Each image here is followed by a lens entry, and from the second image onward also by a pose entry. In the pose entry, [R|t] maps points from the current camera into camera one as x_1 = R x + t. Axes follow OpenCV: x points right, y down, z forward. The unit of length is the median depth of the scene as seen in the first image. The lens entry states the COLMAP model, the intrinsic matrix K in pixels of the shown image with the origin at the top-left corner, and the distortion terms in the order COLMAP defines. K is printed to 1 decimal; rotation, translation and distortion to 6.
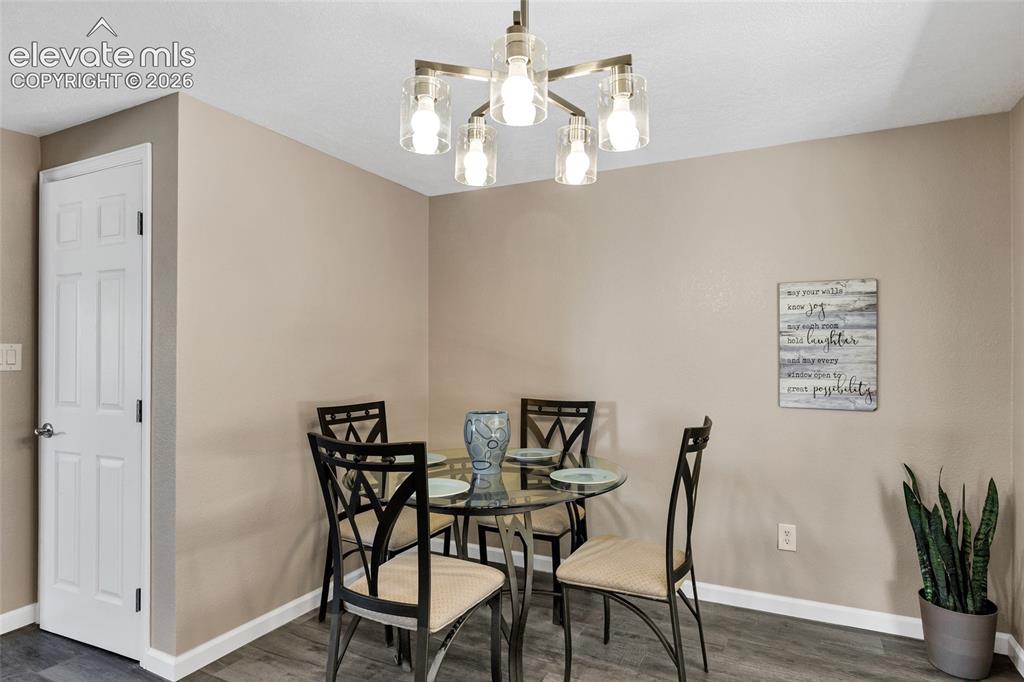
lens RADIAL K [[568.3, 0, 517.0], [0, 568.3, 348.7], [0, 0, 1]] dist [0.006975, -0.001288]
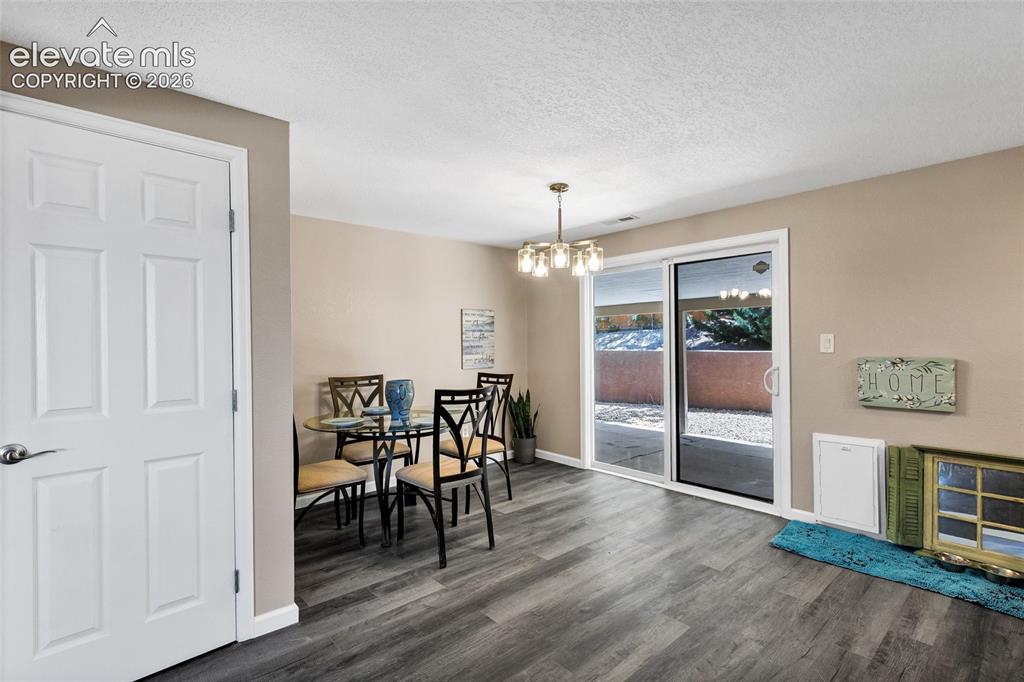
lens RADIAL K [[471.7, 0, 512.9], [0, 471.7, 344.4], [0, 0, 1]] dist [0.005318, 0.000867]
pose [[0.394726, -0.008314, 0.918761, -1.073001], [0.008888, 0.999947, 0.005230, 0.005136], [-0.918756, 0.006101, 0.394779, 0.162111]]
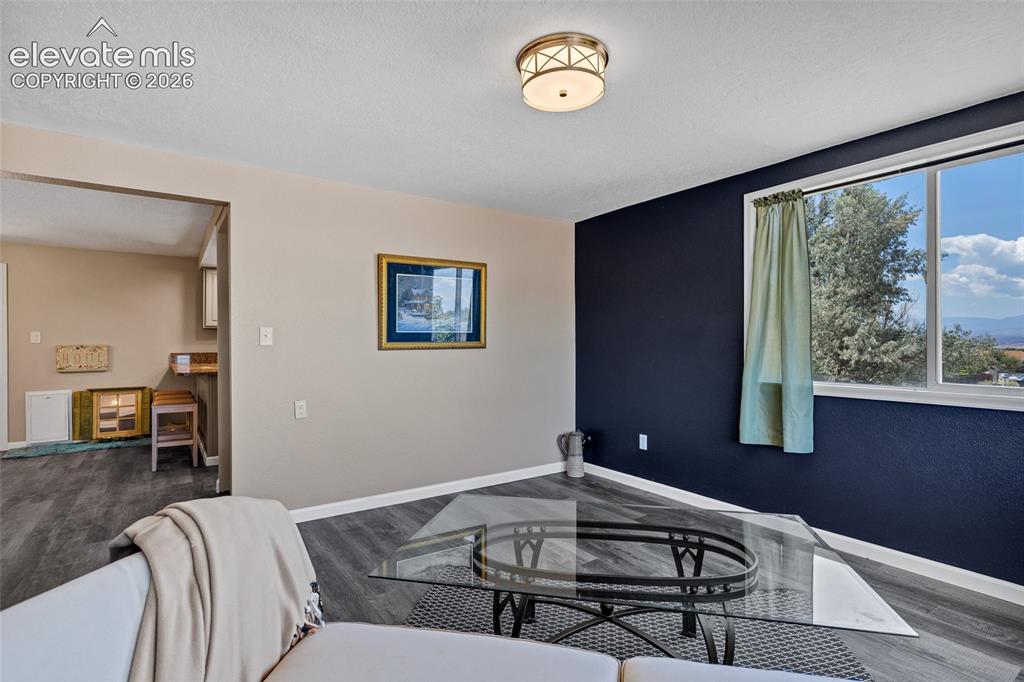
lens RADIAL K [[489.5, 0, 515.4], [0, 489.5, 343.2], [0, 0, 1]] dist [0.001426, 0.000199]
pose [[-0.875838, -0.002704, 0.482598, -2.495279], [-0.000441, 0.999988, 0.004801, 0.030664], [-0.482605, 0.003992, -0.875829, 0.762362]]
